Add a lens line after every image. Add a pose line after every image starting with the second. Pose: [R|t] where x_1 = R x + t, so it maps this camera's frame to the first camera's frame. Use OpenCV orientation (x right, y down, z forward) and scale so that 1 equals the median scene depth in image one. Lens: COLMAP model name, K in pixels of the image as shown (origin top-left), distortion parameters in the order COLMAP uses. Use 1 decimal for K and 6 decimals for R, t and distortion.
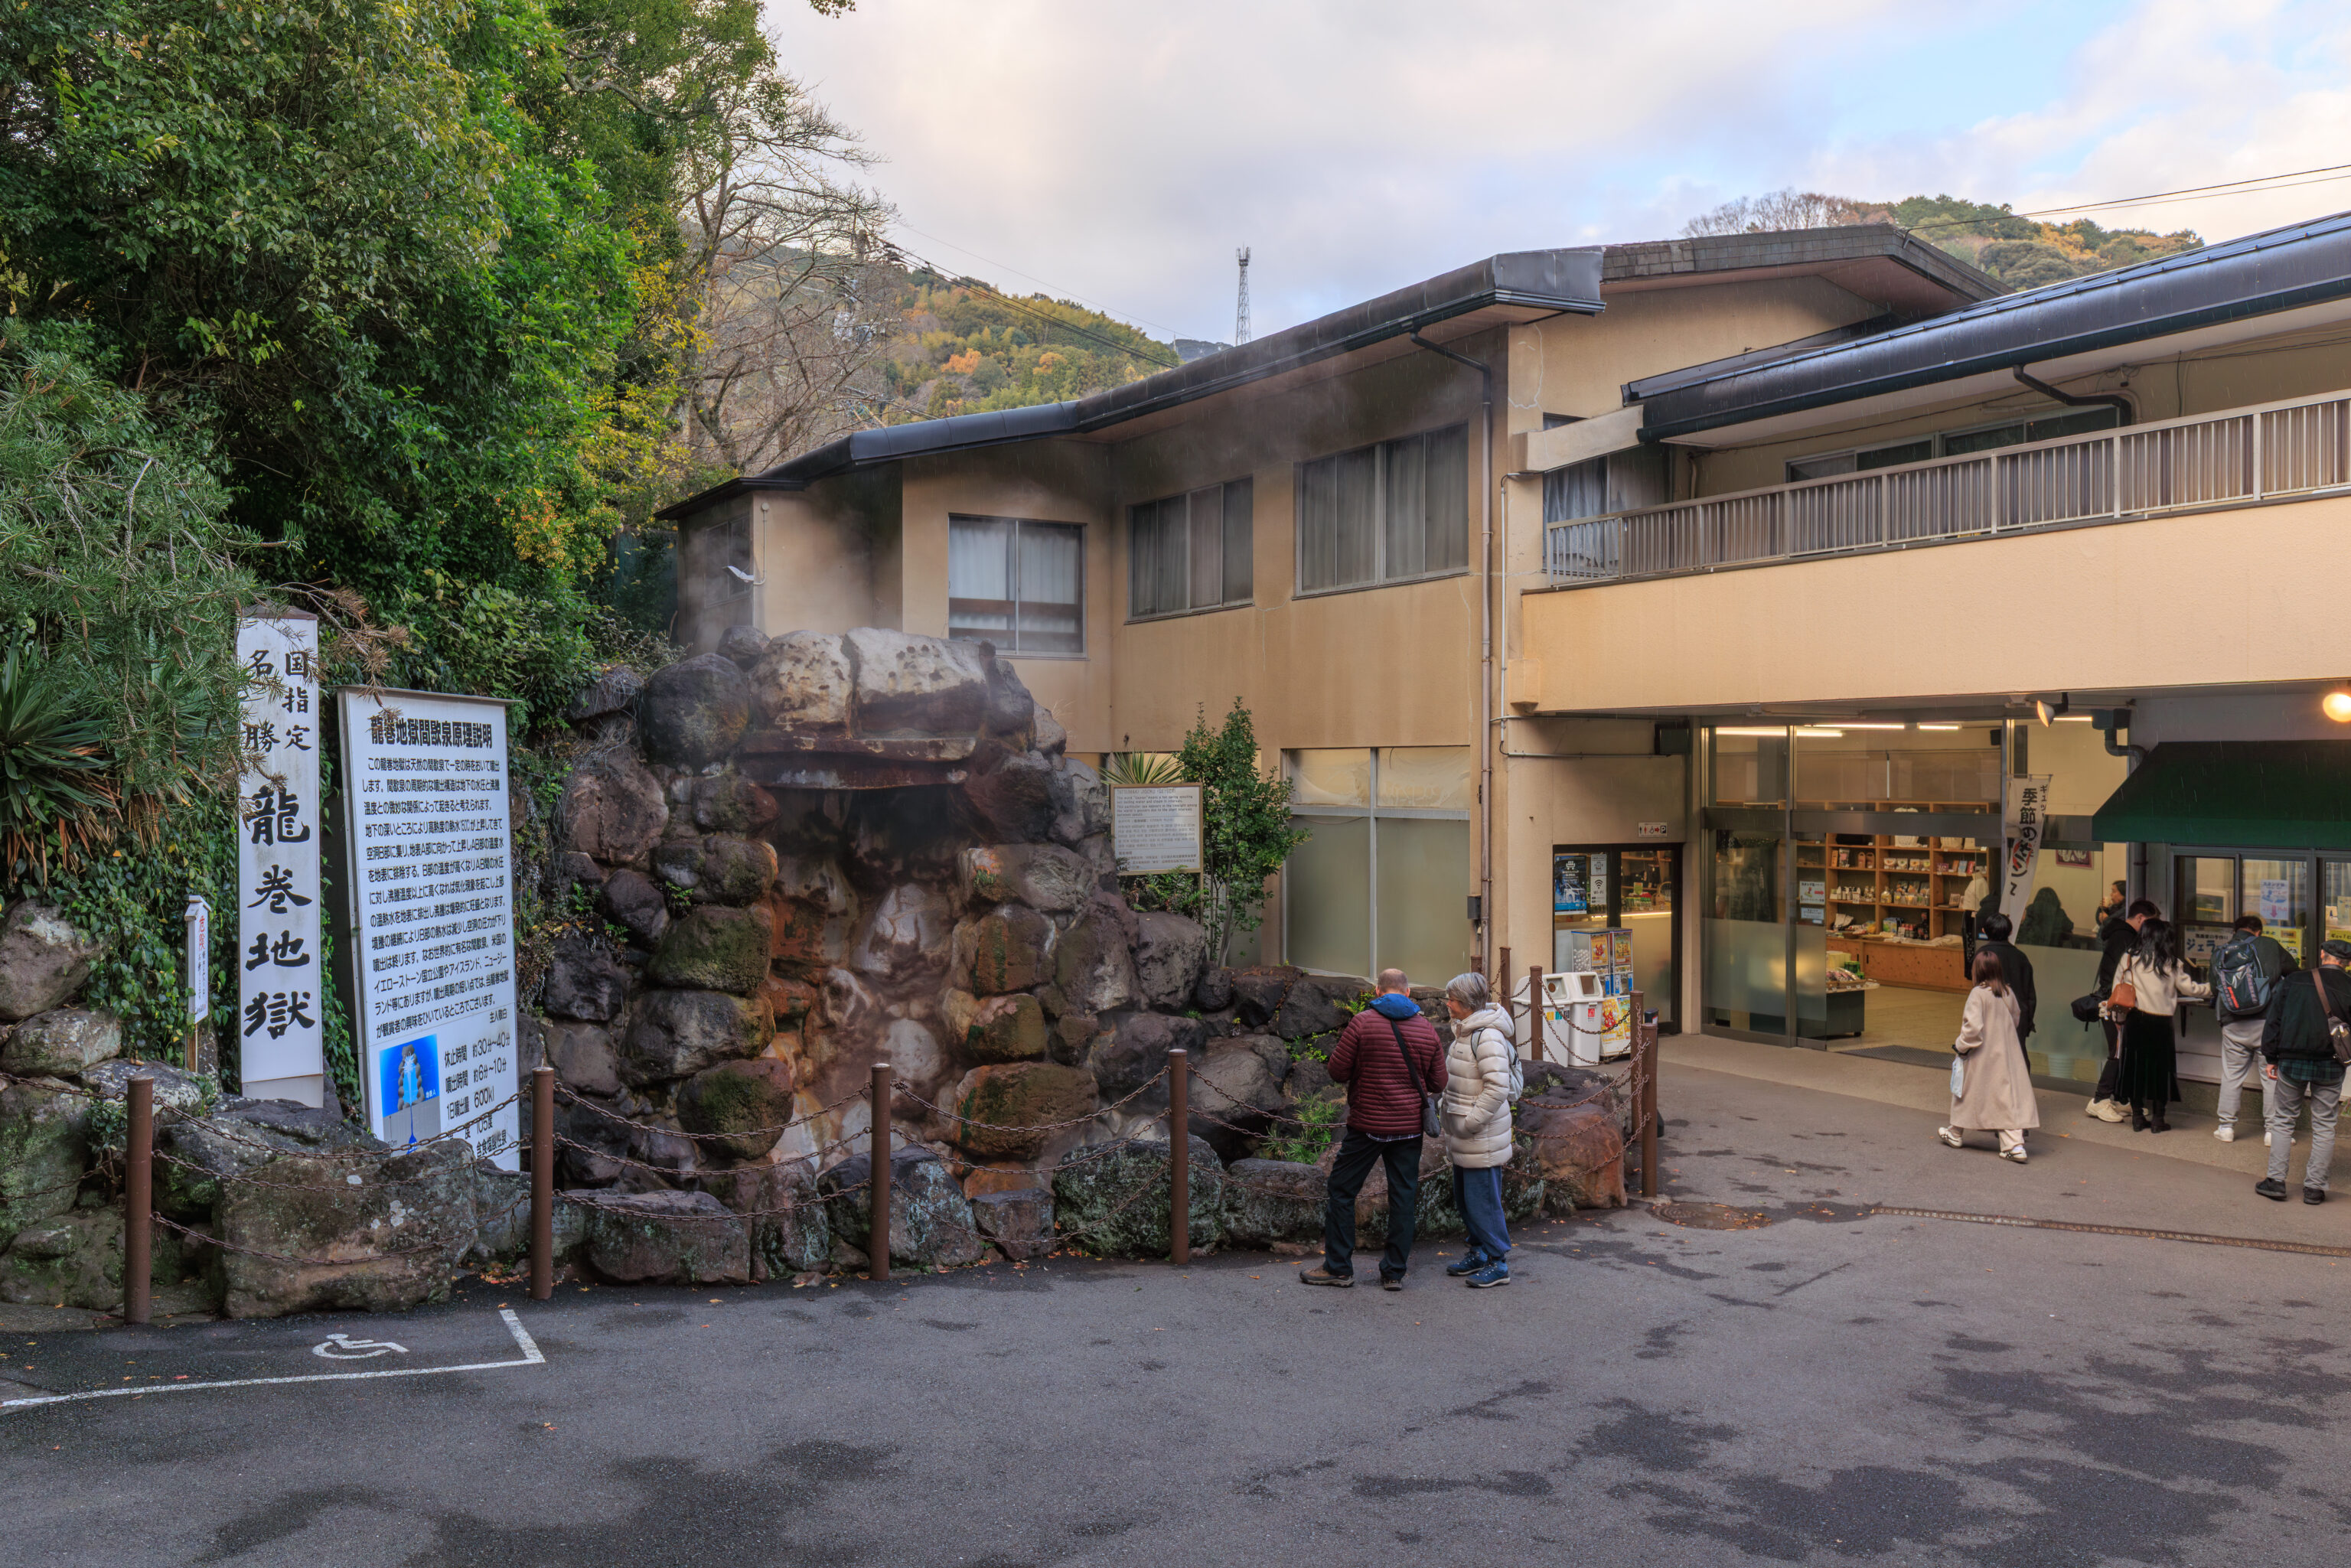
lens RADIAL K [[1828.7, 0, 1175.5], [0, 1828.7, 784.0], [0, 0, 1]] dist [-0.001827, -0.003932]
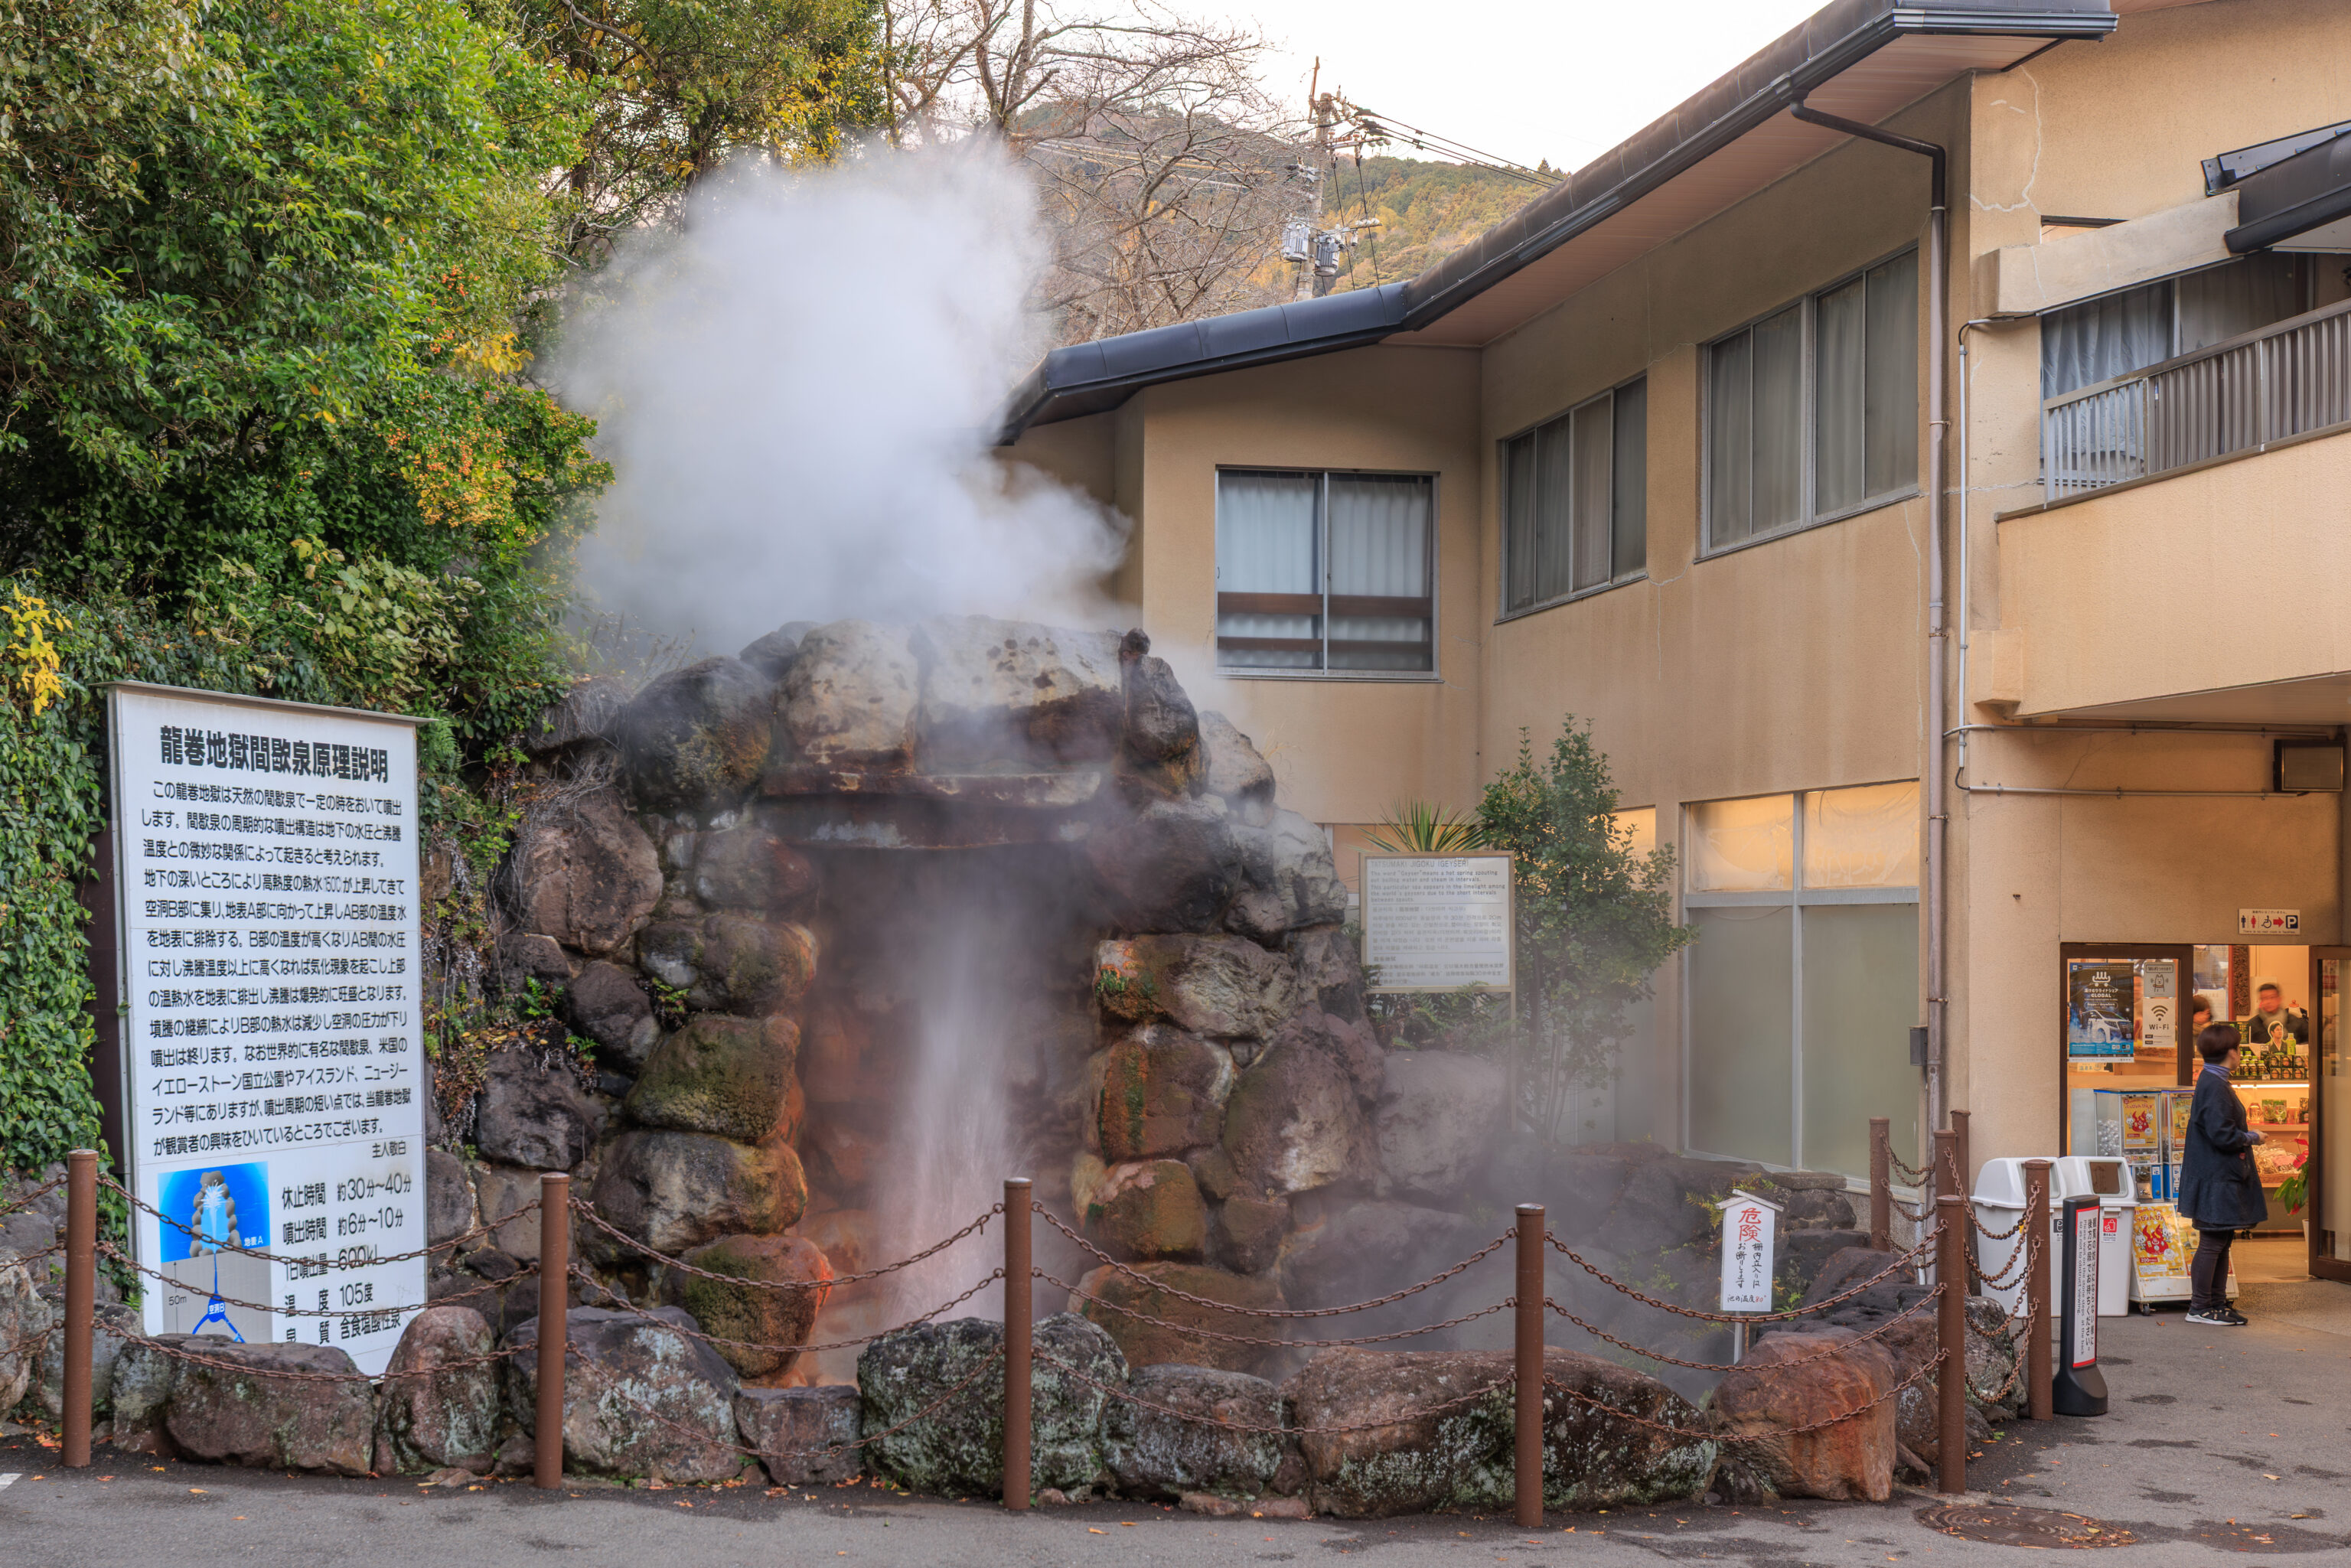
lens RADIAL K [[2725.1, 0, 993.6], [0, 2725.1, 921.4], [0, 0, 1]] dist [0.006313, -0.020142]
pose [[0.938341, 0.001851, -0.345706, 0.212675], [-0.005352, 0.999944, -0.009171, 0.041284], [0.345670, 0.010456, 0.938298, 0.059587]]
